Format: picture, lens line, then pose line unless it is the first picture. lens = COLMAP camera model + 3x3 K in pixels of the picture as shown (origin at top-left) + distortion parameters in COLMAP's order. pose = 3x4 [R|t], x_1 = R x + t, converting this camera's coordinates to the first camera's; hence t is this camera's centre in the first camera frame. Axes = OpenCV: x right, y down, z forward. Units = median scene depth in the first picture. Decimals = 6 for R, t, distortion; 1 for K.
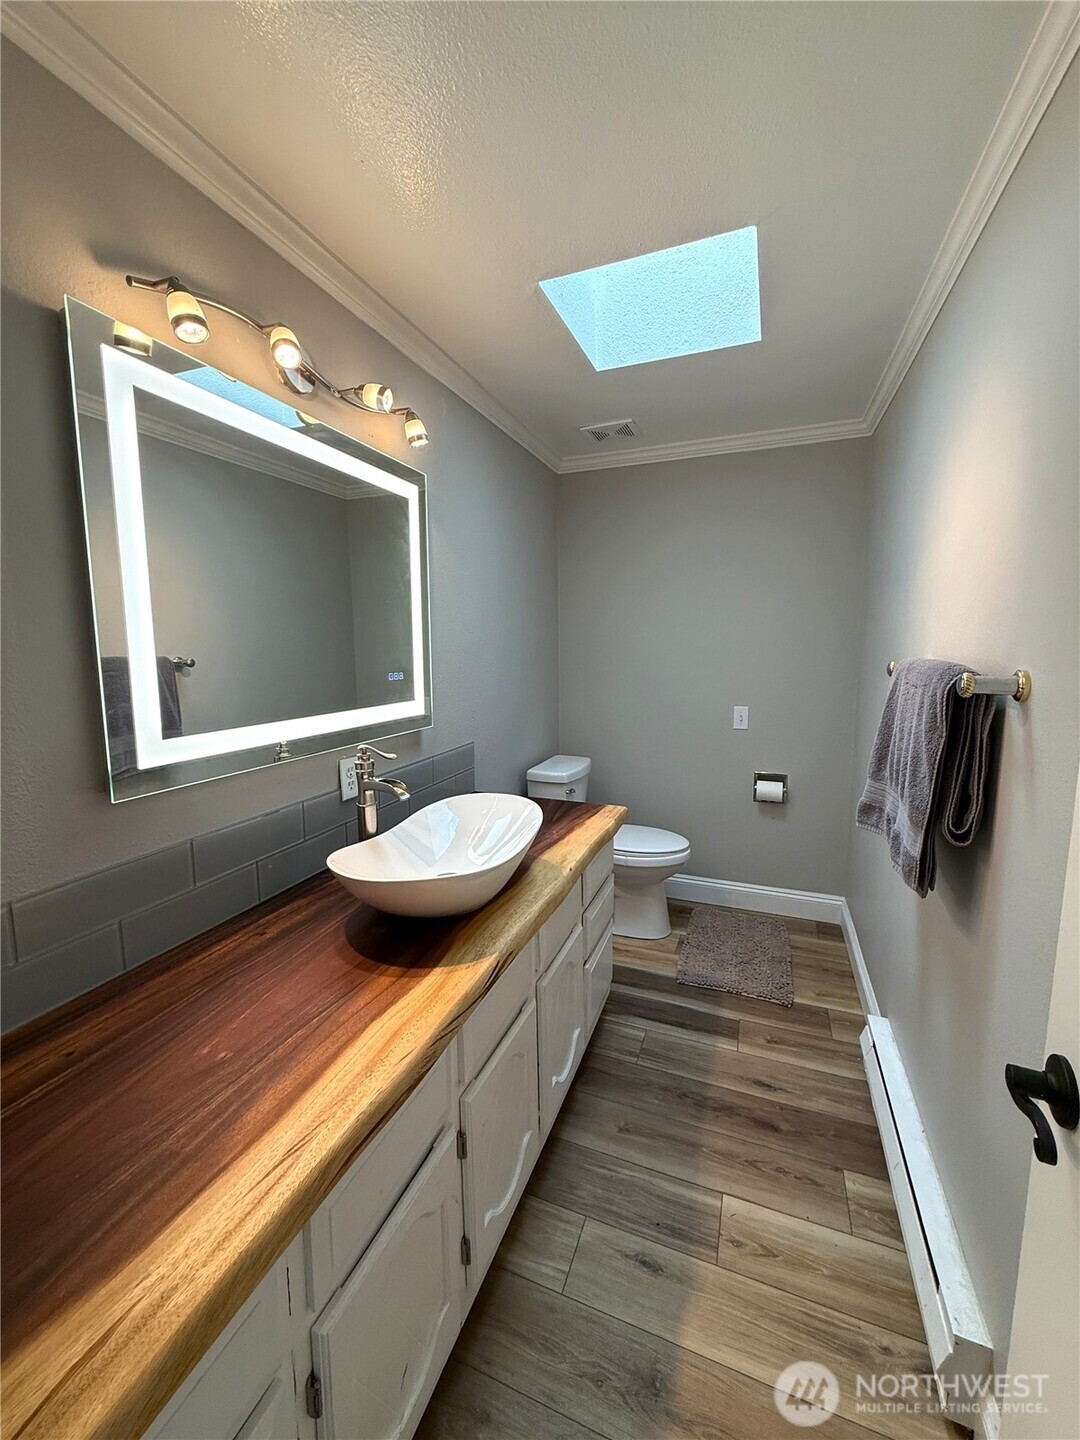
lens RADIAL K [[567.4, 0, 538.9], [0, 567.4, 717.7], [0, 0, 1]] dist [-0.001194, -0.000110]
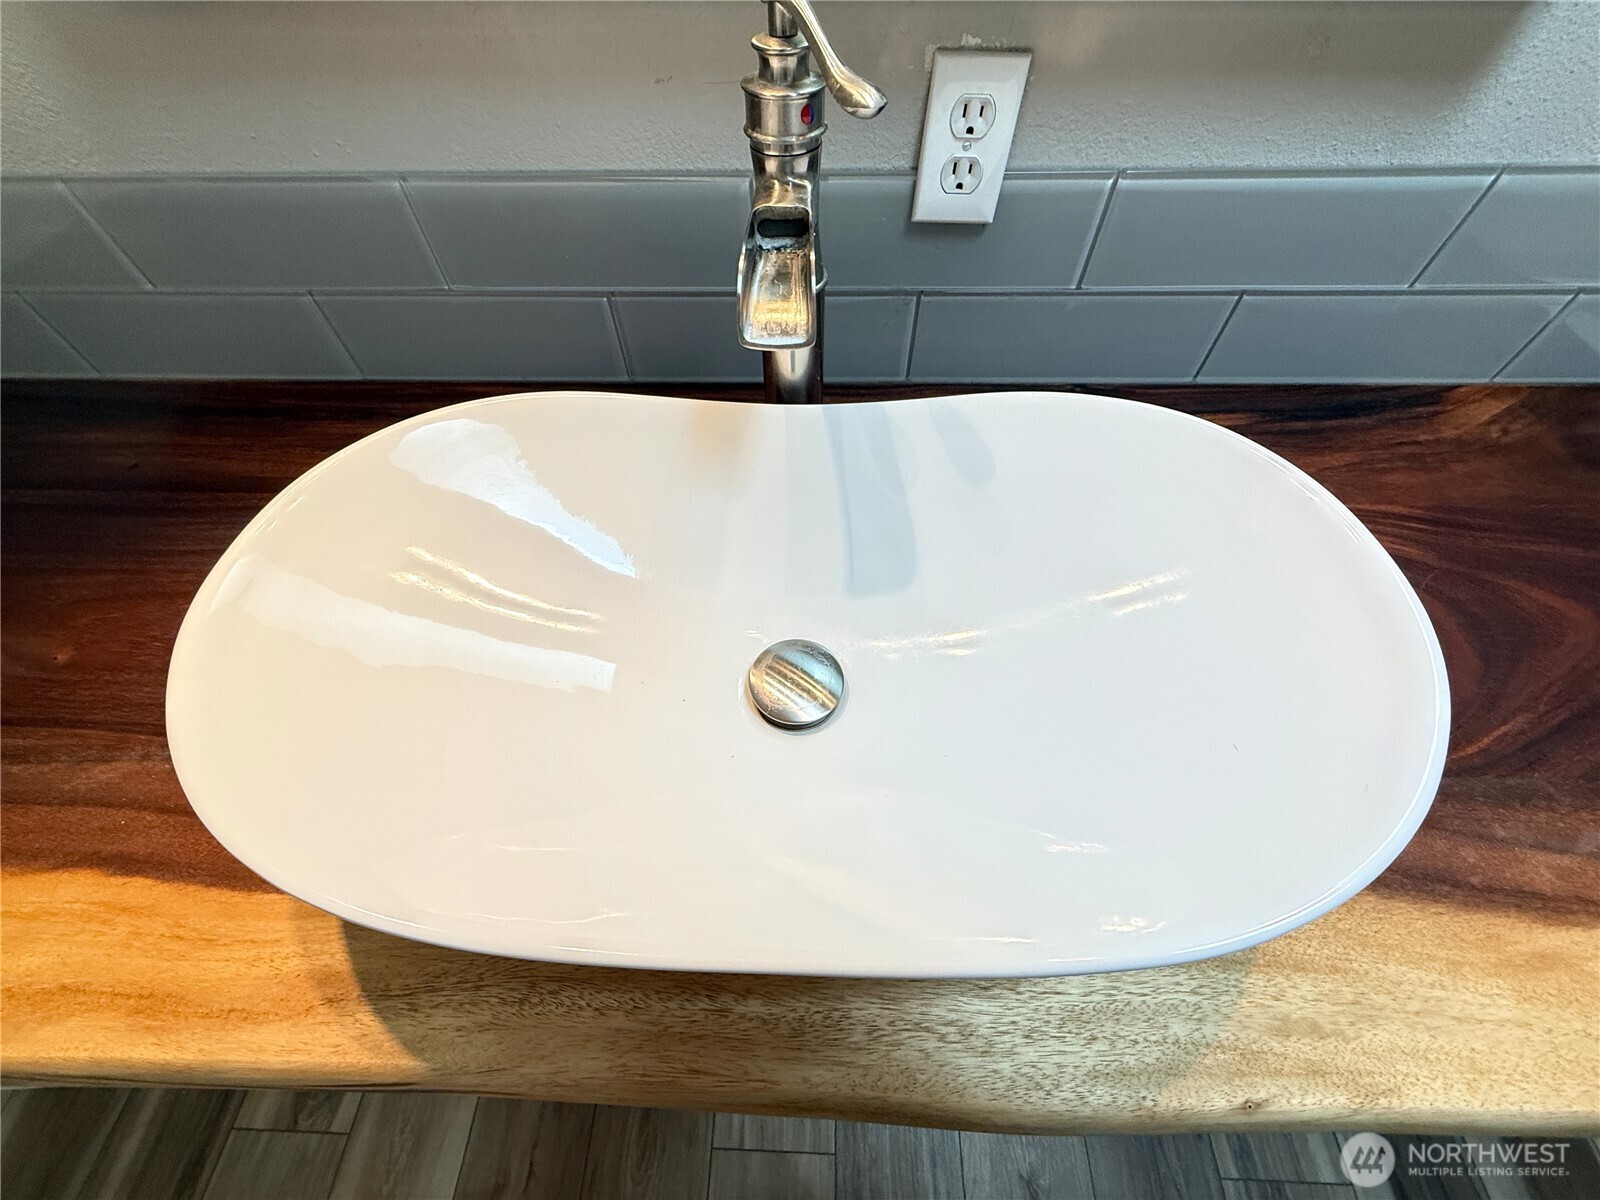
lens RADIAL K [[630.4, 0, 798.3], [0, 630.4, 596.3], [0, 0, 1]] dist [-0.001194, -0.000110]
pose [[0.336569, 0.763541, -0.551113, -0.011605], [-0.105362, 0.612118, 0.783716, 0.004681], [0.935746, -0.205709, 0.286468, 0.799165]]
